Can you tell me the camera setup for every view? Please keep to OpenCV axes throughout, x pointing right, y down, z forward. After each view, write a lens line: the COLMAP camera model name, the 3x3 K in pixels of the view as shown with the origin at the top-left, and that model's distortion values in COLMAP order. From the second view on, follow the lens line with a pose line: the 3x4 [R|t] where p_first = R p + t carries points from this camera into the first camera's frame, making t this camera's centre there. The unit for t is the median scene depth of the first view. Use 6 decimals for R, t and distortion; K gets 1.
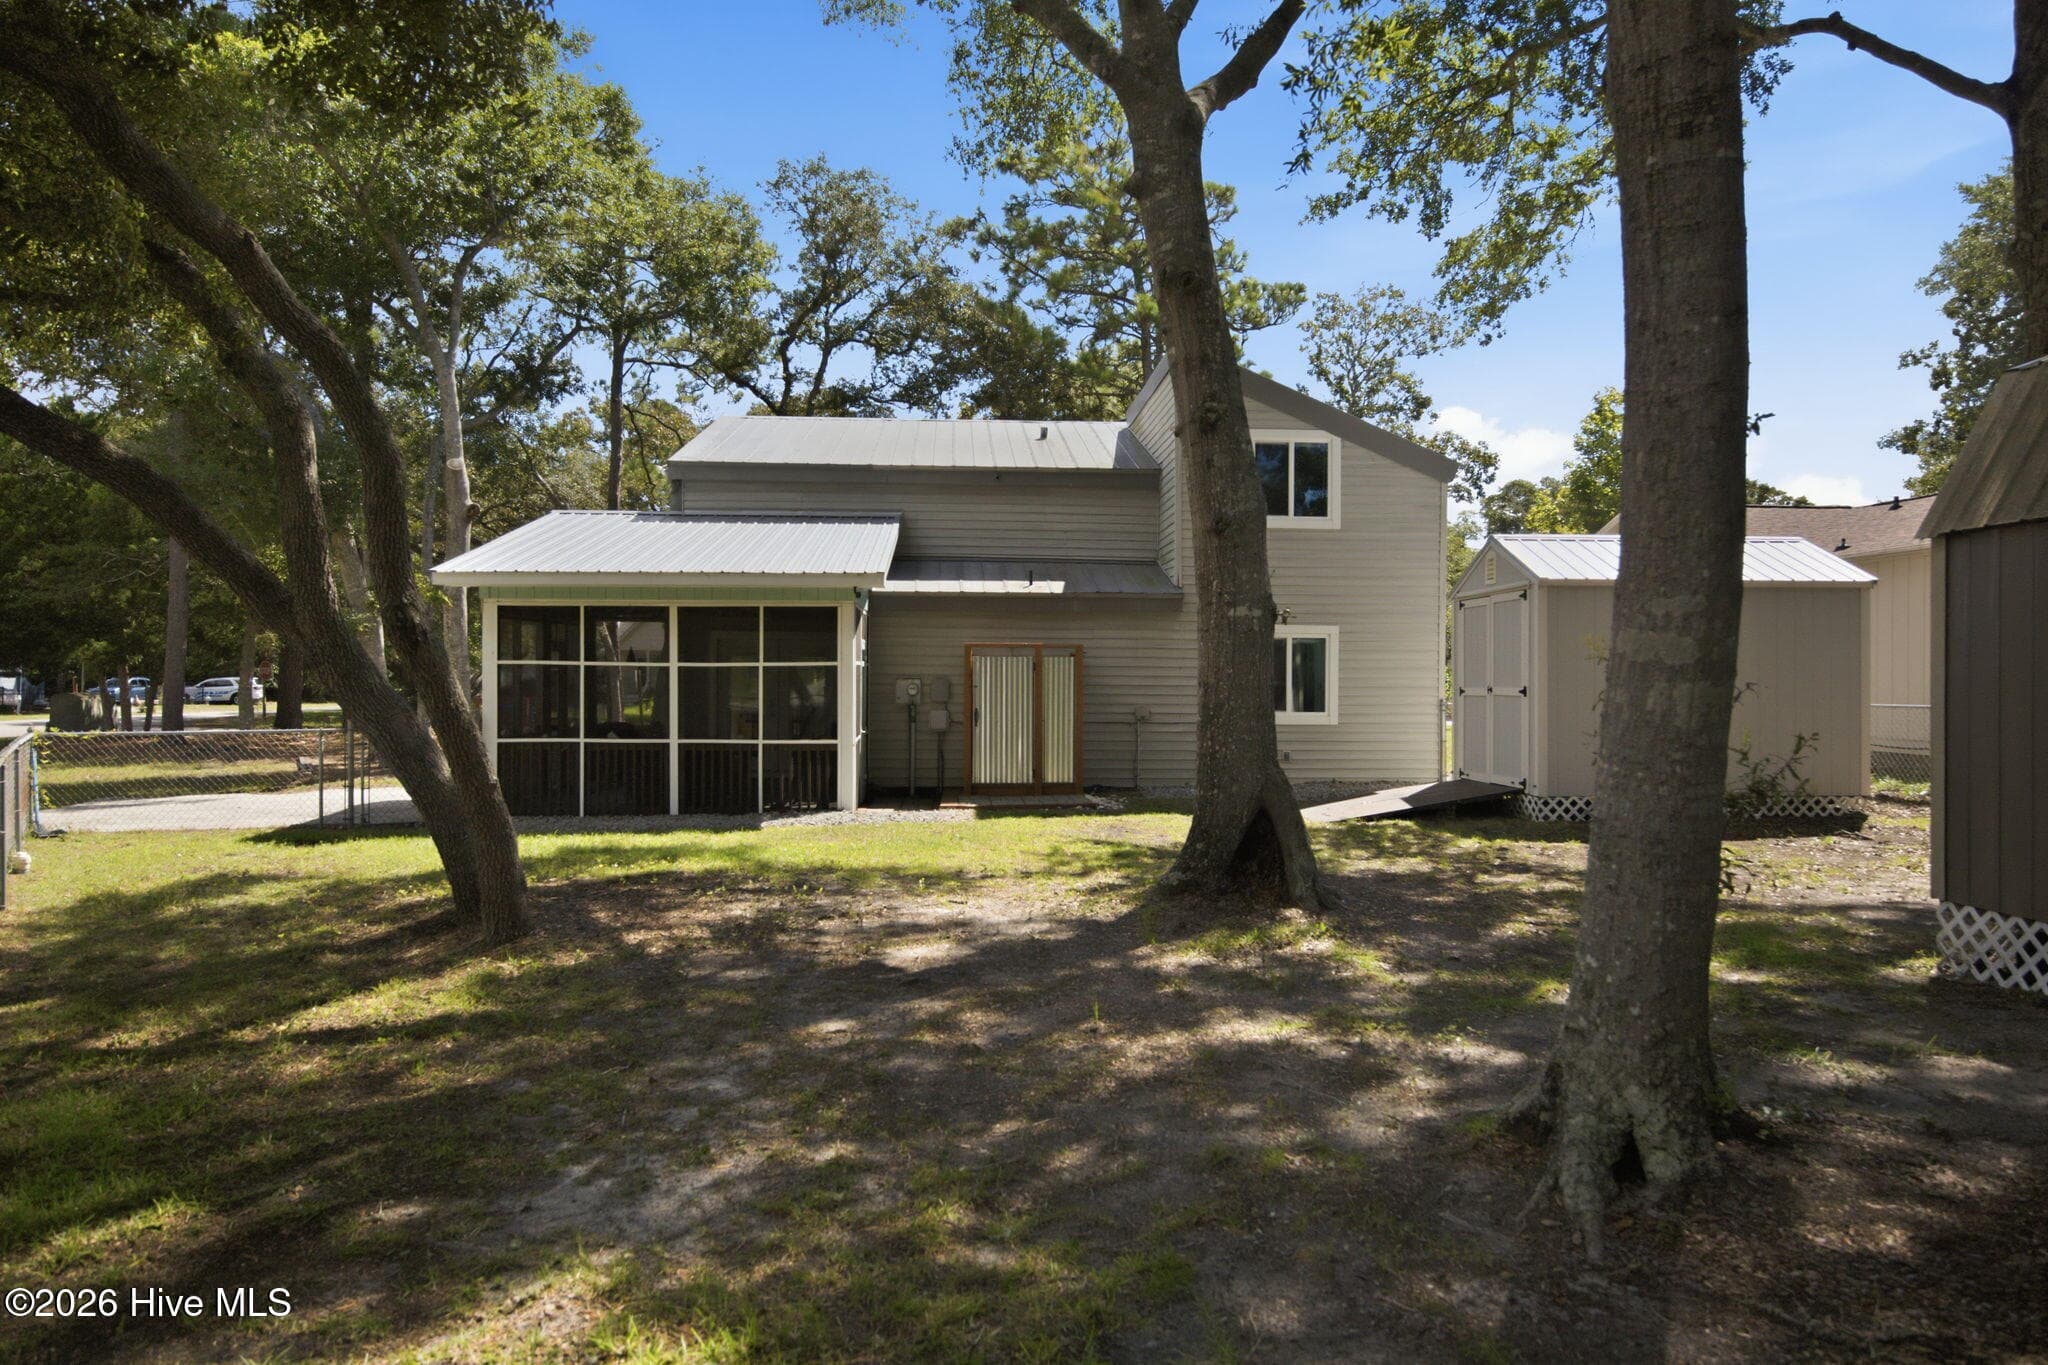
lens RADIAL K [[1302.8, 0, 1024.0], [0, 1302.8, 682.5], [0, 0, 1]] dist [0.000560, 0.000672]
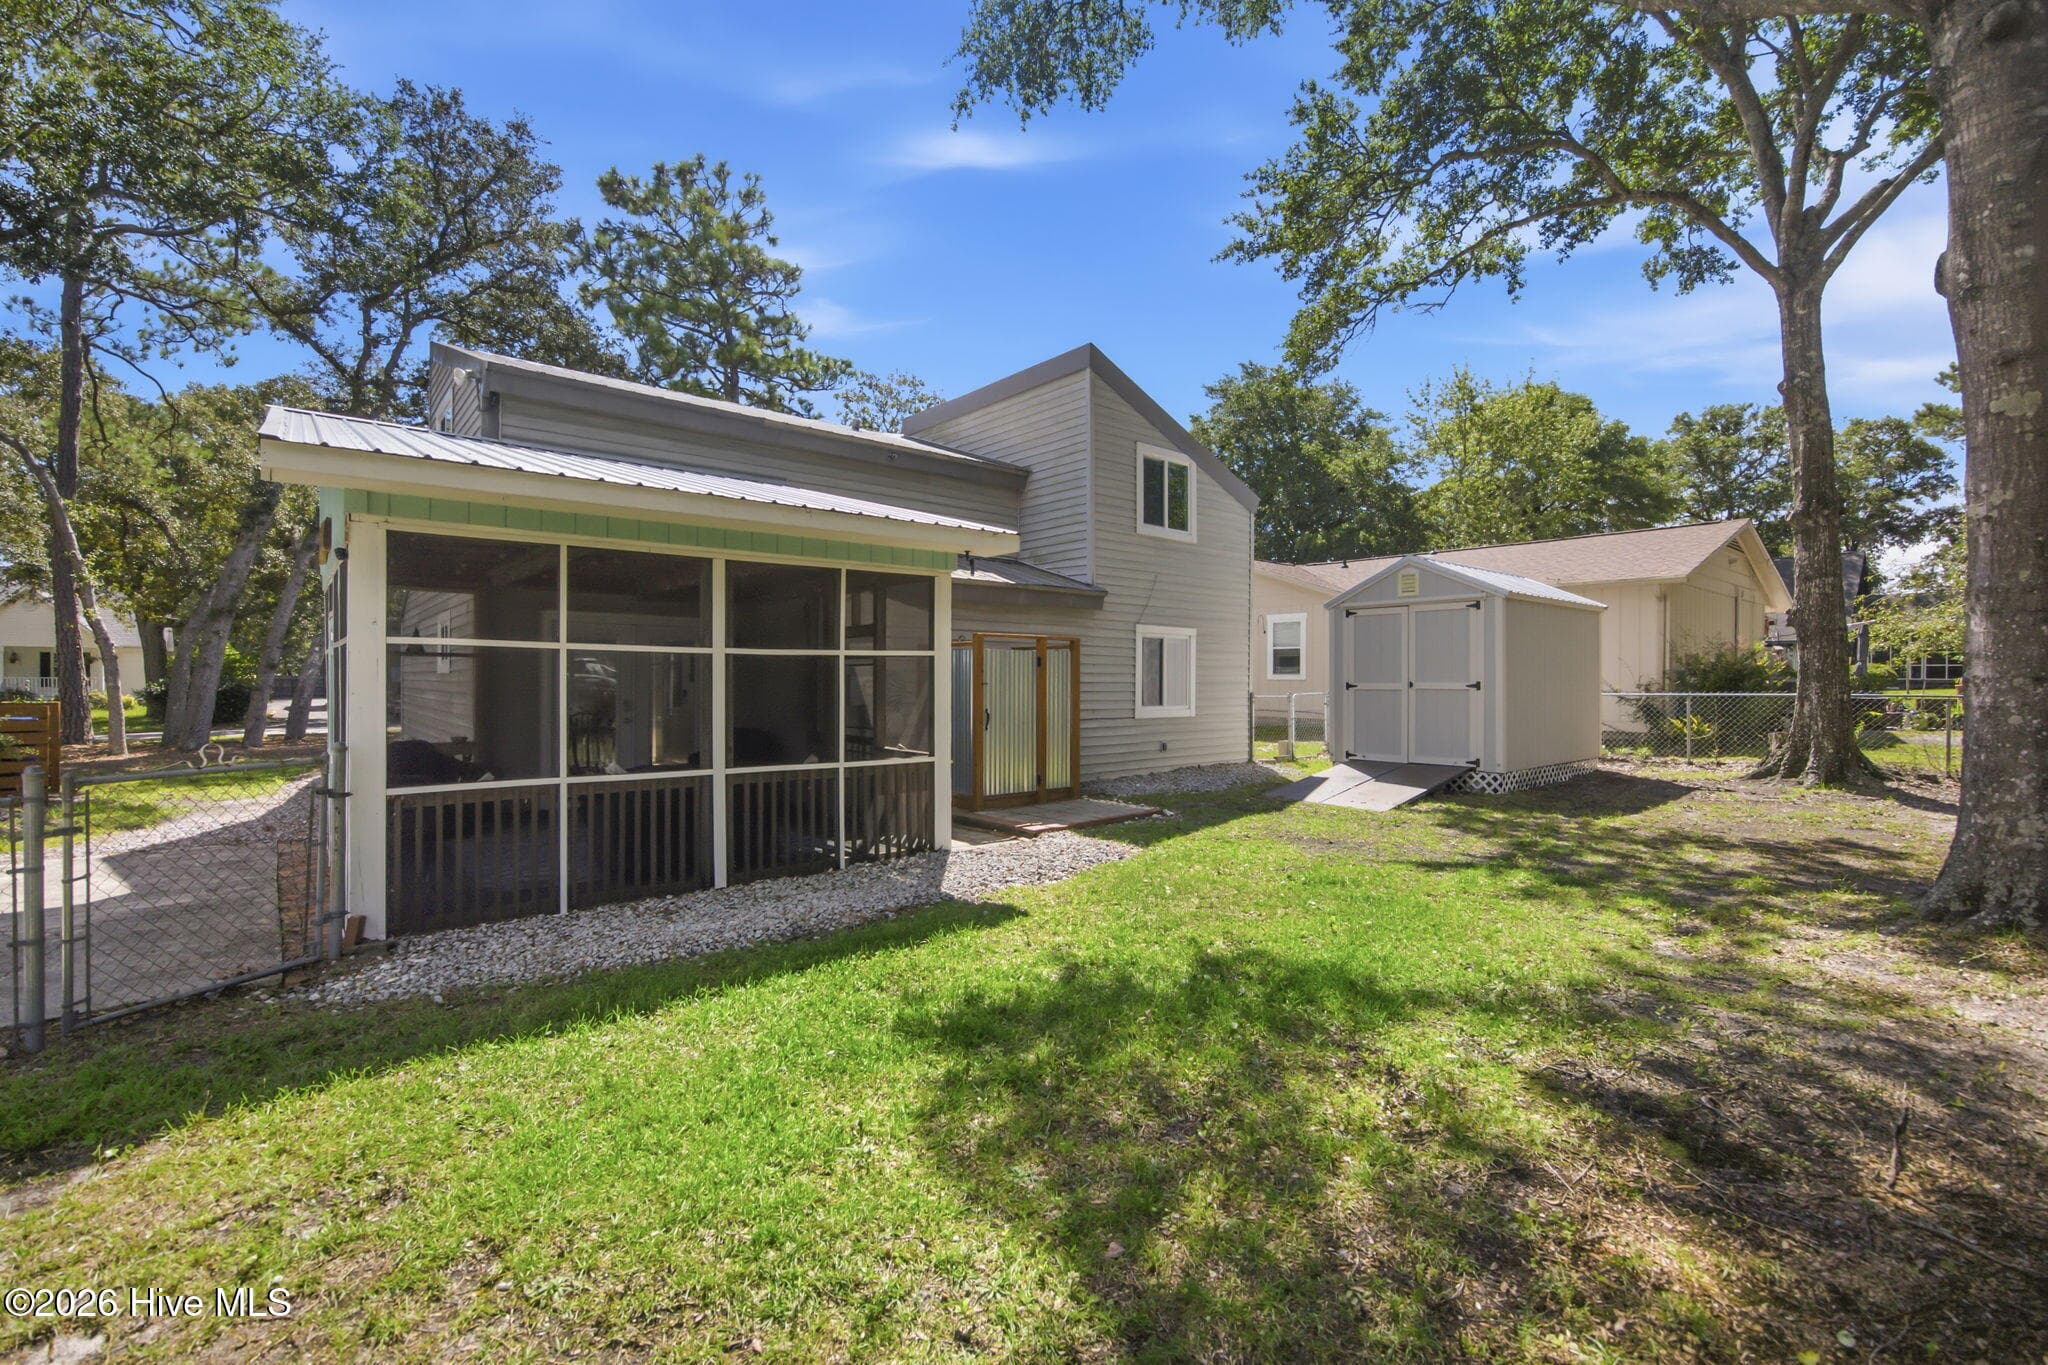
lens RADIAL K [[881.3, 0, 1024.0], [0, 881.3, 682.5], [0, 0, 1]] dist [-0.015552, 0.000893]
pose [[0.800334, -0.003194, 0.599546, -0.353401], [0.002076, 0.999995, 0.002557, 0.000819], [-0.599551, -0.000802, 0.800337, 0.495203]]
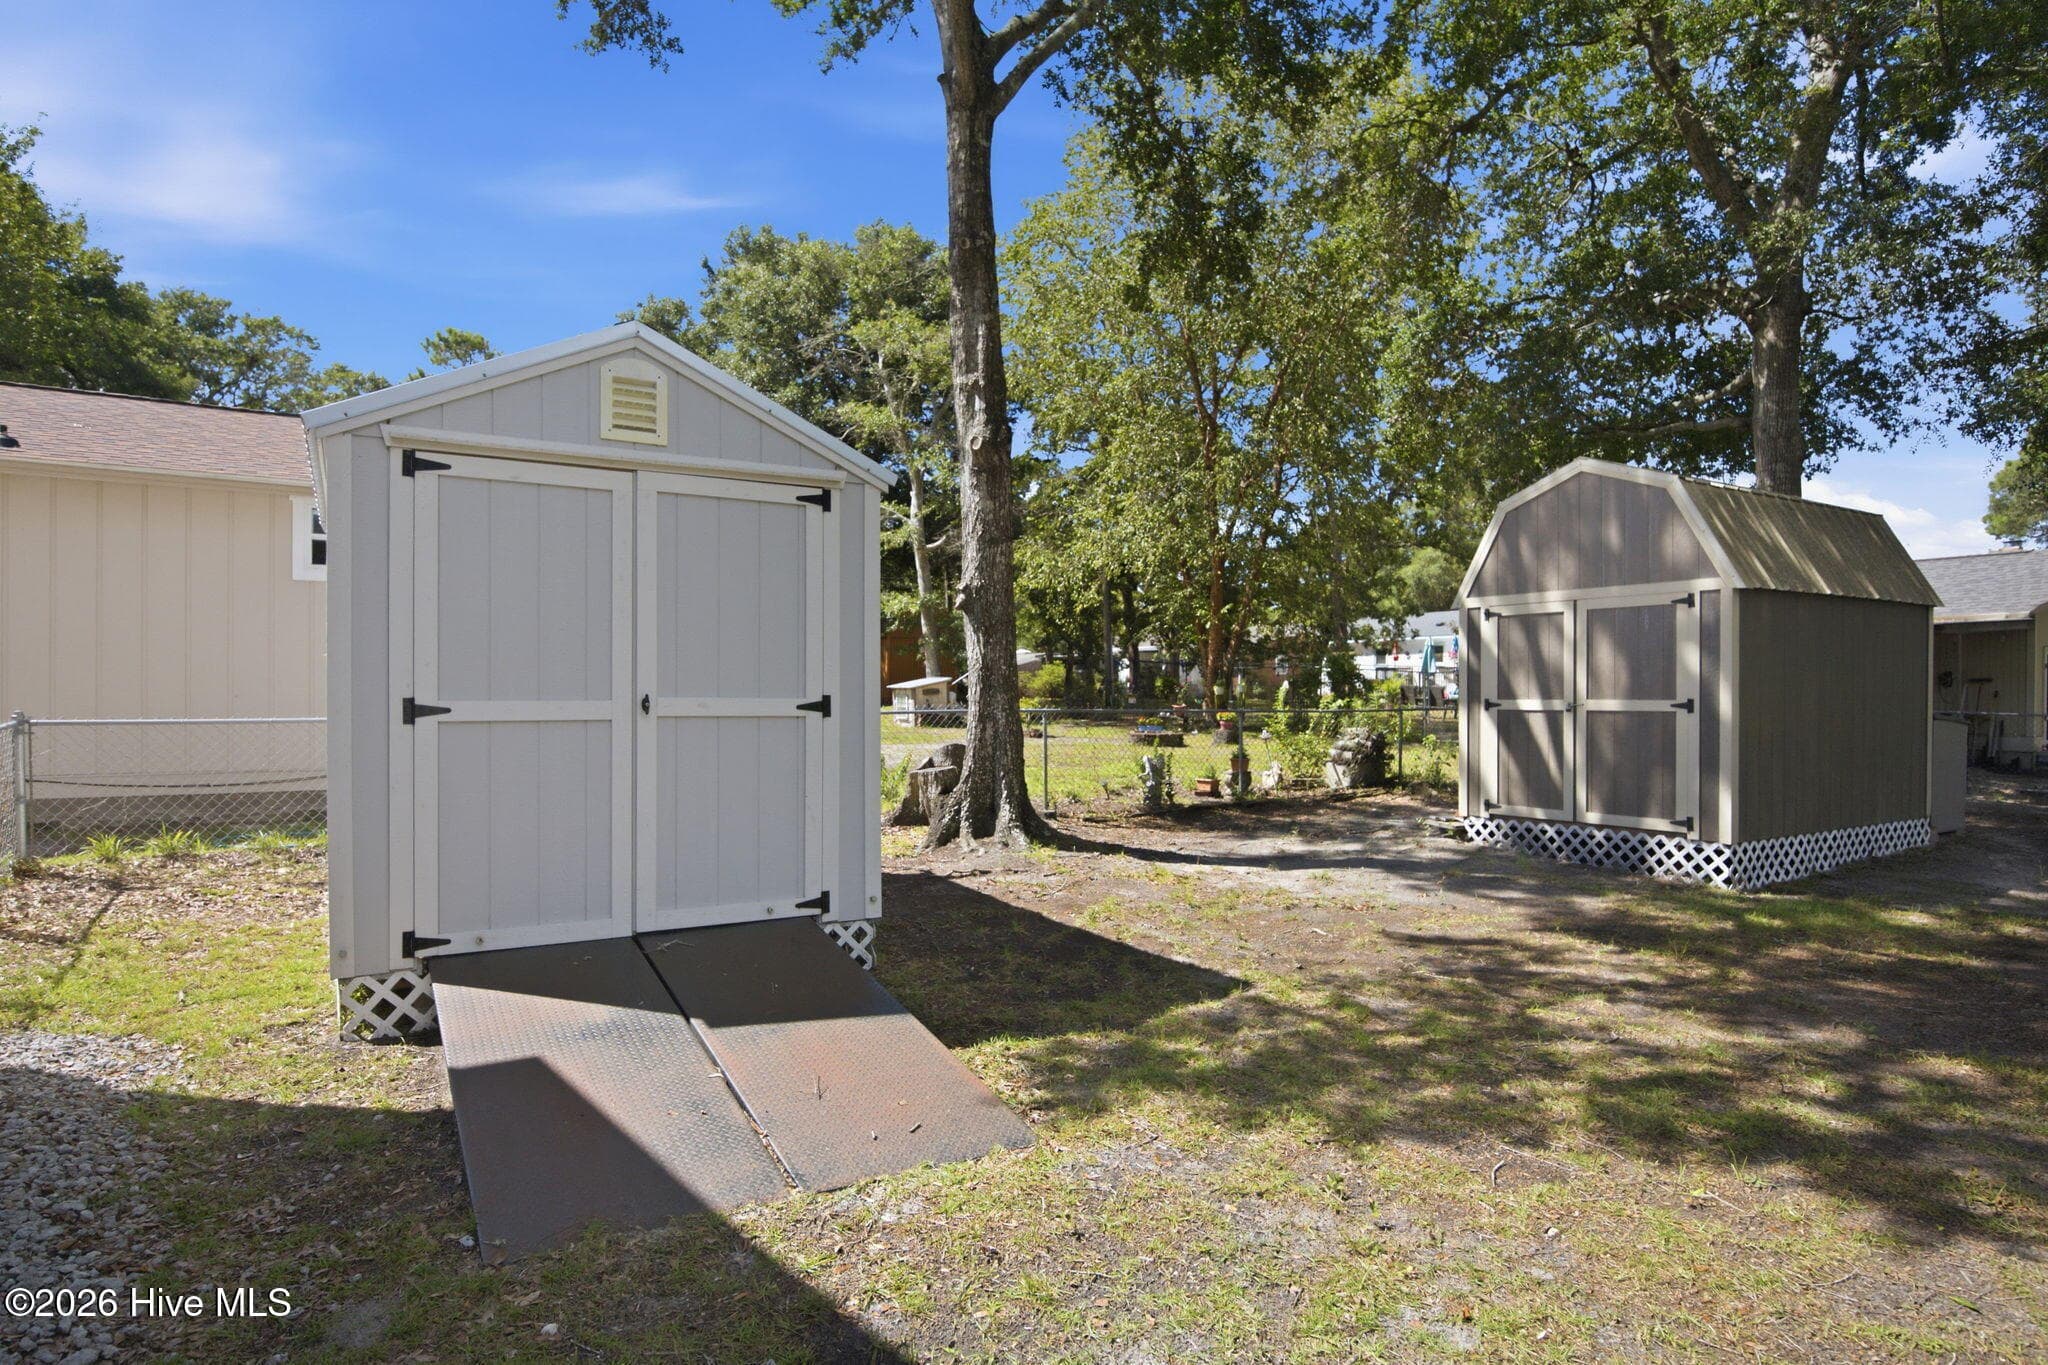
lens RADIAL K [[1127.9, 0, 1014.9], [0, 1127.9, 699.8], [0, 0, 1]] dist [-0.004537, -0.001158]
pose [[-0.478285, -0.011123, 0.878134, -0.003922], [-0.003329, 0.999936, 0.010852, 0.000037], [-0.878198, 0.002267, -0.478291, 0.928273]]
